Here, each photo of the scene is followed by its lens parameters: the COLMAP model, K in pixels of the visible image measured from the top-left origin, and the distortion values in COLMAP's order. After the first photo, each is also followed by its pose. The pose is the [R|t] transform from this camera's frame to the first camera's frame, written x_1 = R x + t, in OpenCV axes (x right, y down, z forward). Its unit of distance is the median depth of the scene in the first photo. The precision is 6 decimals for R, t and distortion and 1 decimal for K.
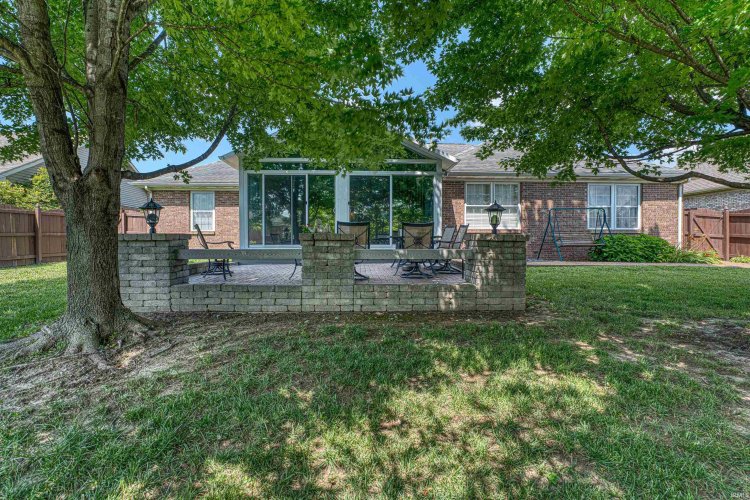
lens RADIAL K [[346.1, 0, 374.4], [0, 346.1, 244.1], [0, 0, 1]] dist [0.000591, 0.000970]
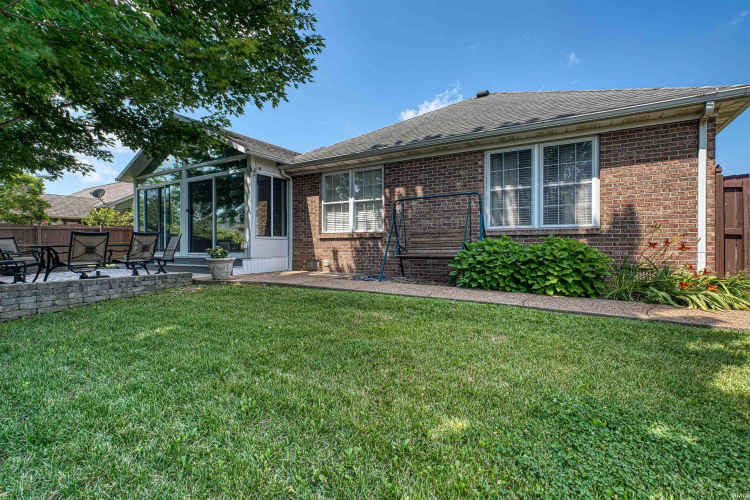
lens RADIAL K [[346.1, 0, 375.4], [0, 346.1, 249.0], [0, 0, 1]] dist [0.000591, 0.000970]
pose [[0.829071, 0.003998, -0.559129, 0.999195], [-0.001475, 0.999987, 0.004962, -0.014670], [0.559141, -0.003289, 0.829066, 0.514169]]
